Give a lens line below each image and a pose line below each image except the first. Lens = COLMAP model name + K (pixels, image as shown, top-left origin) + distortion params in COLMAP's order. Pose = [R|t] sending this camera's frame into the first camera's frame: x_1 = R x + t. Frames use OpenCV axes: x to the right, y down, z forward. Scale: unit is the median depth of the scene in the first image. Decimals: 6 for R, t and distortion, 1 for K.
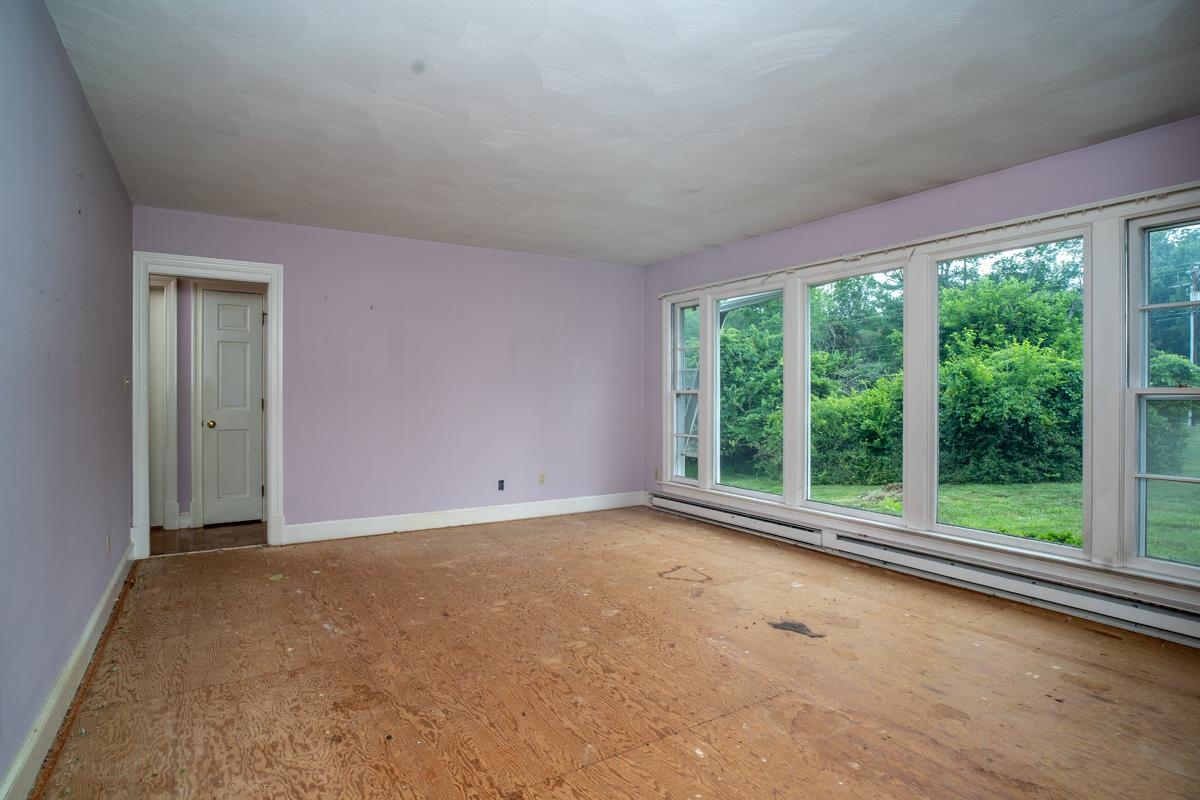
lens RADIAL K [[633.4, 0, 600.0], [0, 633.4, 400.0], [0, 0, 1]] dist [-0.052638, 0.030967]
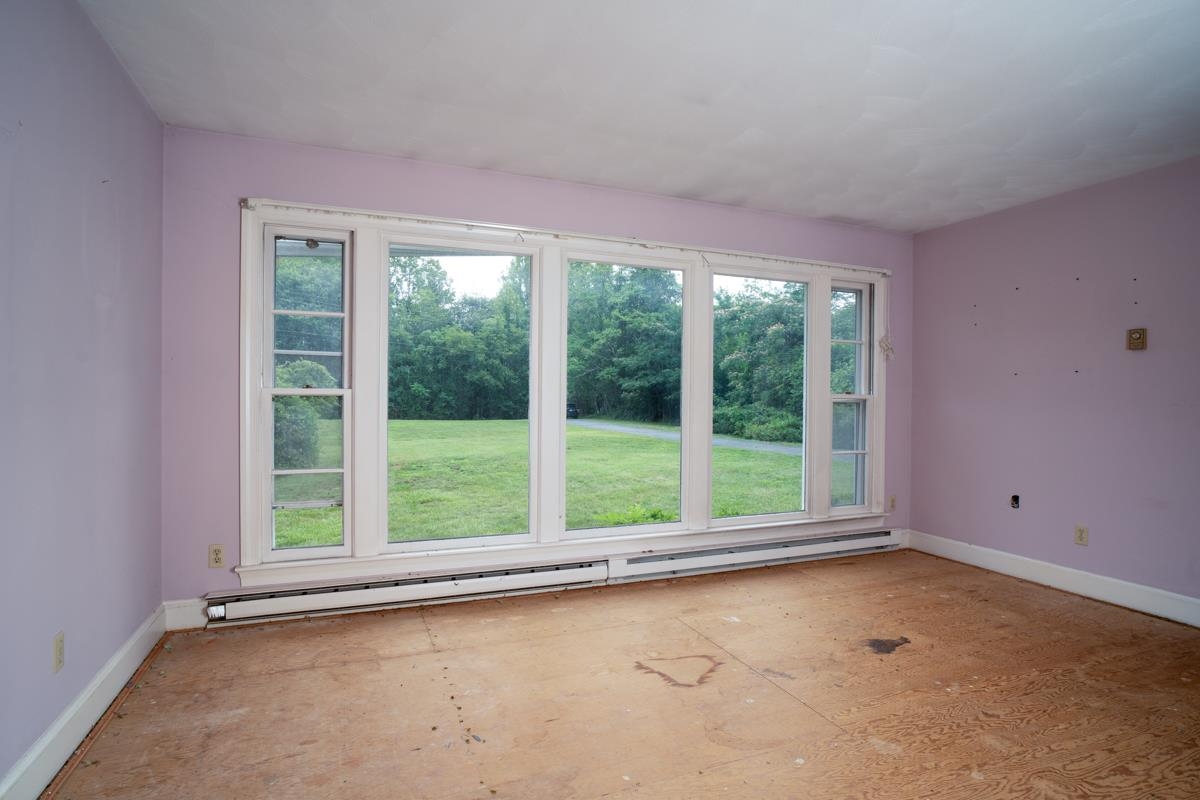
lens RADIAL K [[633.4, 0, 600.0], [0, 633.4, 400.0], [0, 0, 1]] dist [-0.052638, 0.030967]
pose [[0.155963, -0.003891, 0.987755, -0.551896], [0.001742, 0.999992, 0.003664, -0.009295], [-0.987761, 0.001150, 0.155969, 1.021964]]
